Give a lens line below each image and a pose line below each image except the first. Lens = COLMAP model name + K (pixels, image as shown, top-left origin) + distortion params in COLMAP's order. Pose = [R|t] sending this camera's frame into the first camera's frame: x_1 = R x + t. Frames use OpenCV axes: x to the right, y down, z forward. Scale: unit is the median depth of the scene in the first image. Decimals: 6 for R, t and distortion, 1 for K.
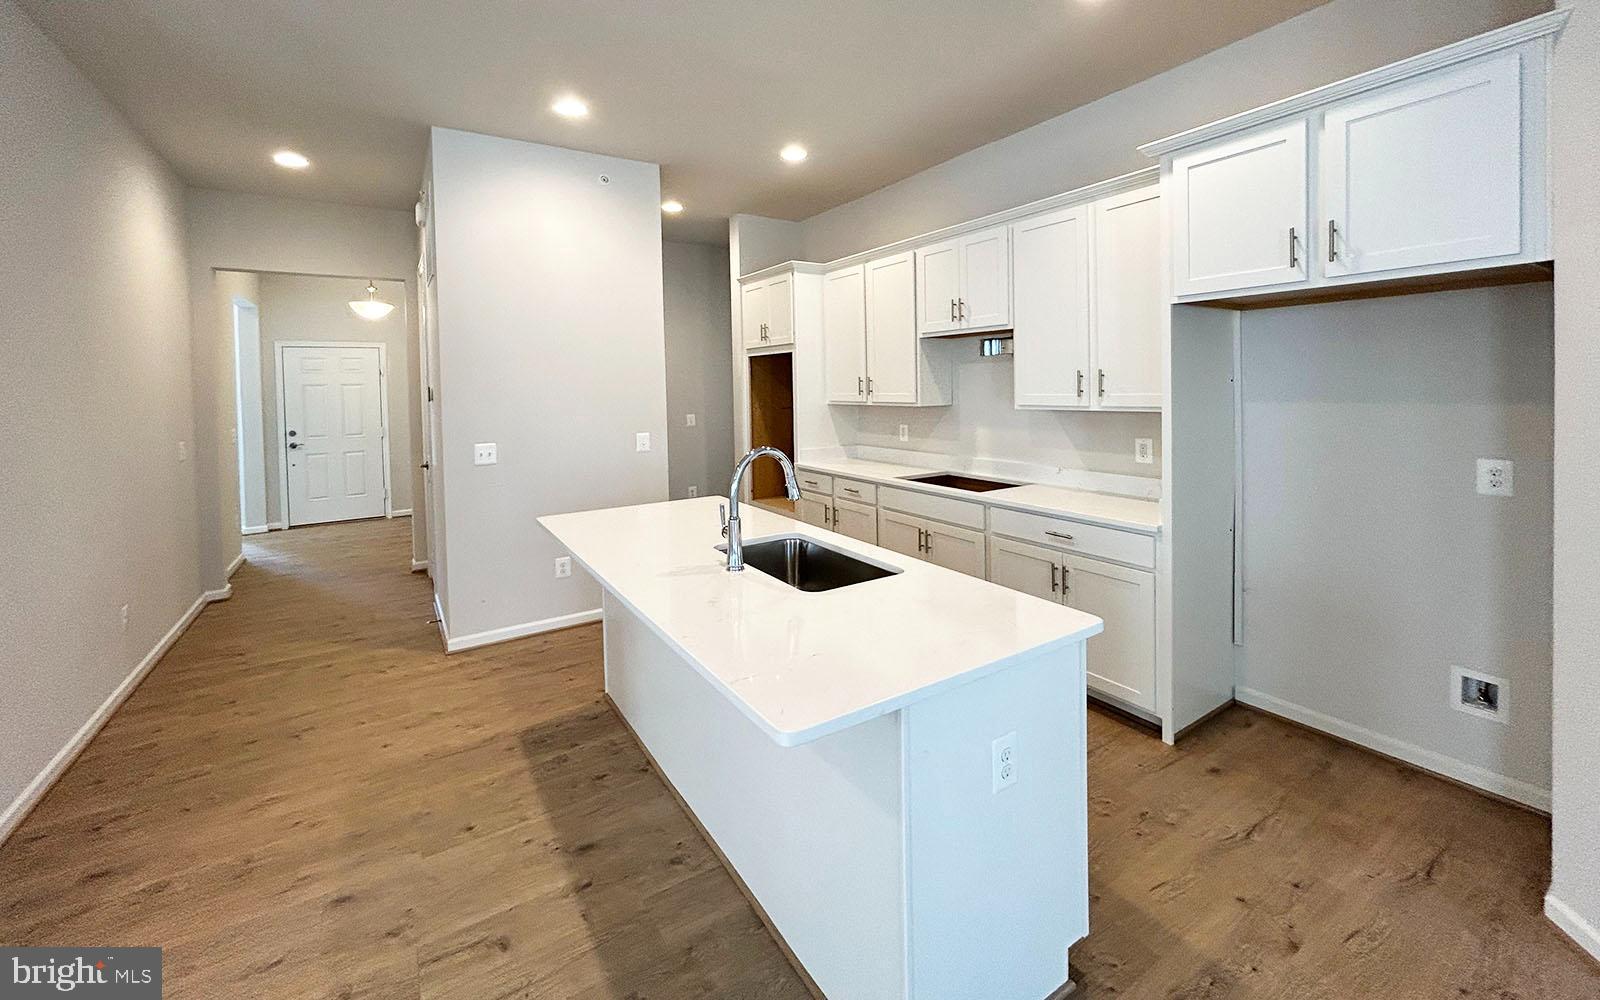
lens RADIAL K [[642.9, 0, 795.7], [0, 642.9, 399.1], [0, 0, 1]] dist [-0.003451, 0.001698]
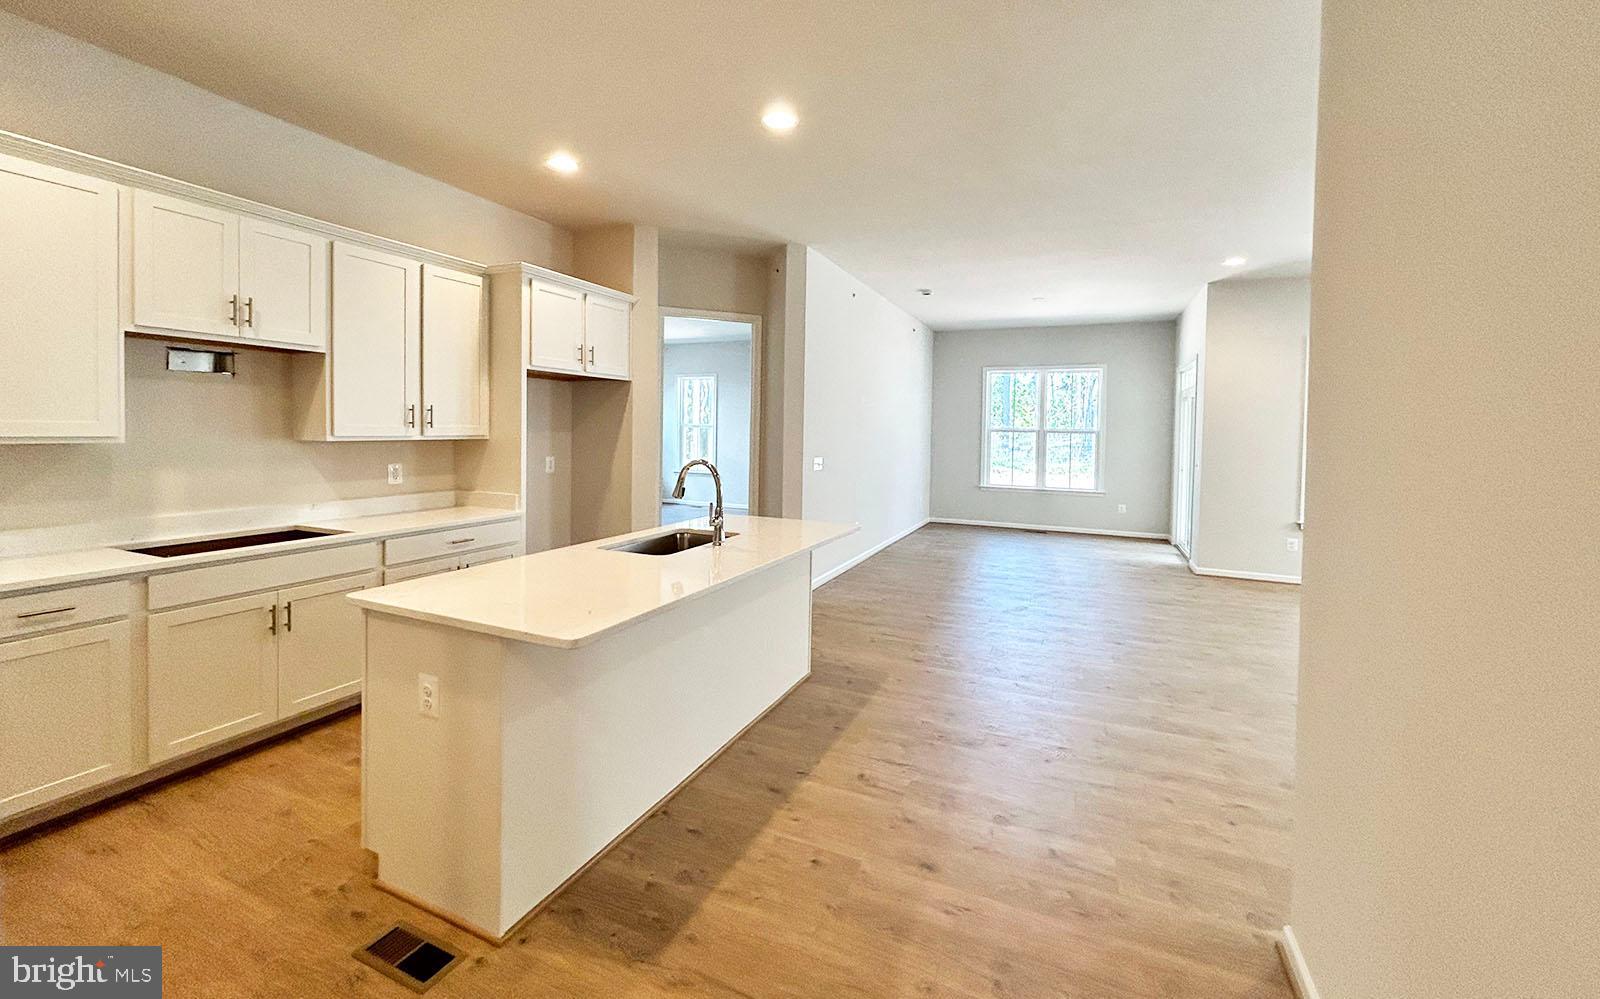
lens RADIAL K [[642.9, 0, 797.8], [0, 642.9, 450.5], [0, 0, 1]] dist [-0.003451, 0.001698]
pose [[-0.553699, -0.019312, 0.832493, -0.861365], [0.011146, 0.999470, 0.030599, 0.008330], [-0.832642, 0.026222, -0.553190, 1.028676]]
